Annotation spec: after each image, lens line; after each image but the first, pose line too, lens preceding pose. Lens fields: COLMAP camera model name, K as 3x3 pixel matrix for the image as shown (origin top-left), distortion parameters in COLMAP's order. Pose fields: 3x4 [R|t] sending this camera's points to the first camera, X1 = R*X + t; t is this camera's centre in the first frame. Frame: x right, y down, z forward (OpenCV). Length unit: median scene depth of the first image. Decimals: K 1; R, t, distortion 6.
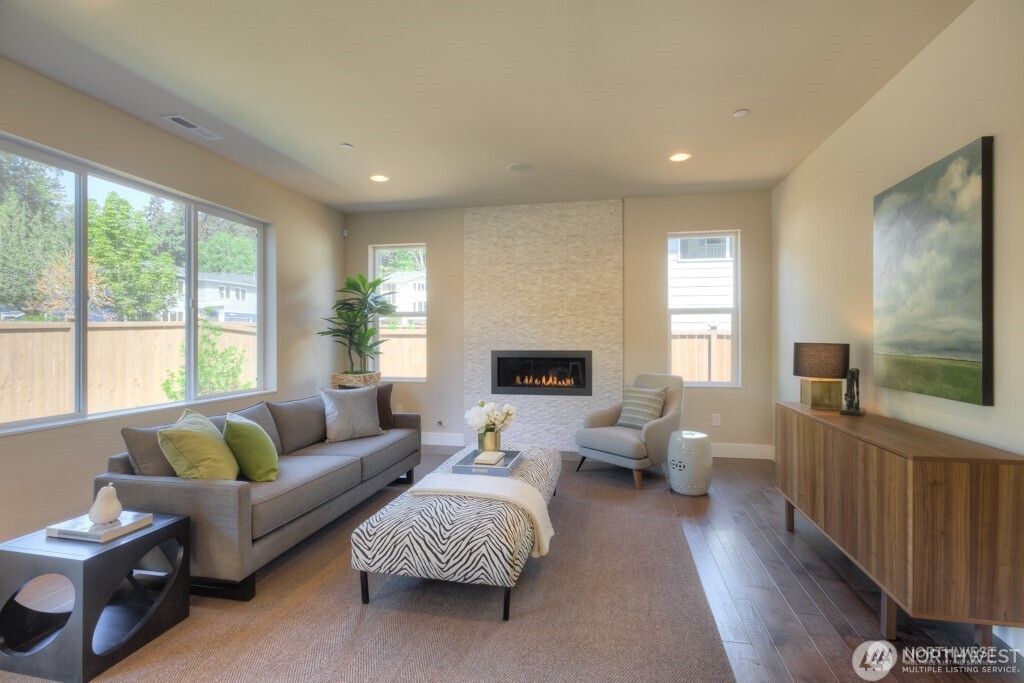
lens RADIAL K [[491.1, 0, 512.8], [0, 491.1, 338.3], [0, 0, 1]] dist [-0.004113, -0.000661]
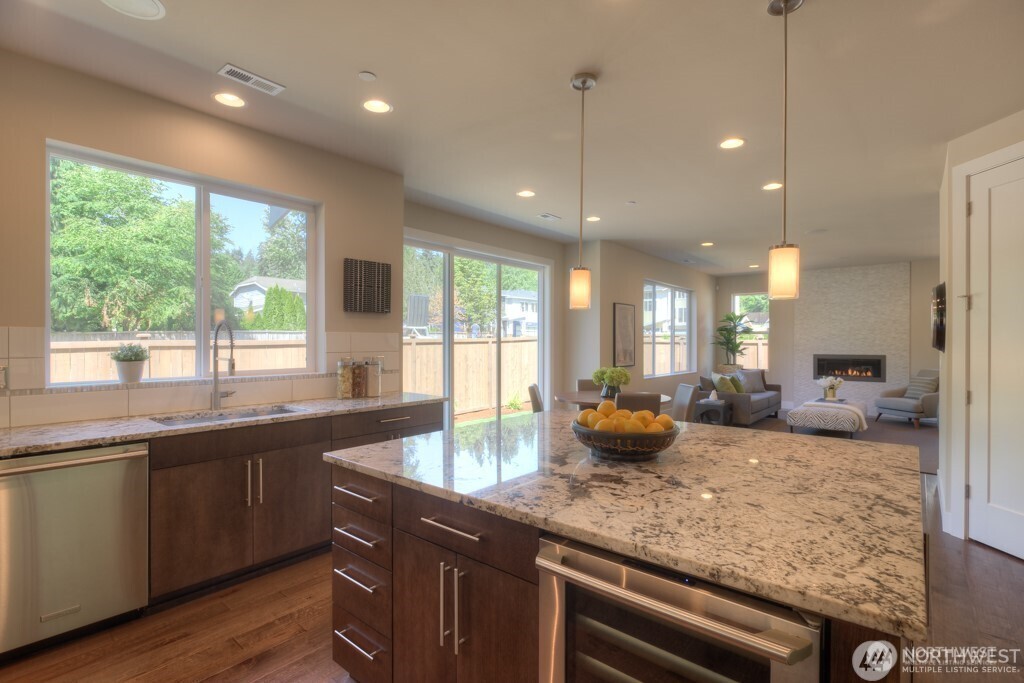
lens RADIAL K [[491.1, 0, 510.8], [0, 491.1, 340.6], [0, 0, 1]] dist [-0.004113, -0.000661]
pose [[0.882904, 0.004496, -0.469532, -0.177932], [-0.006908, 0.999970, -0.003415, -0.009448], [0.469503, 0.006258, 0.882909, -1.035667]]
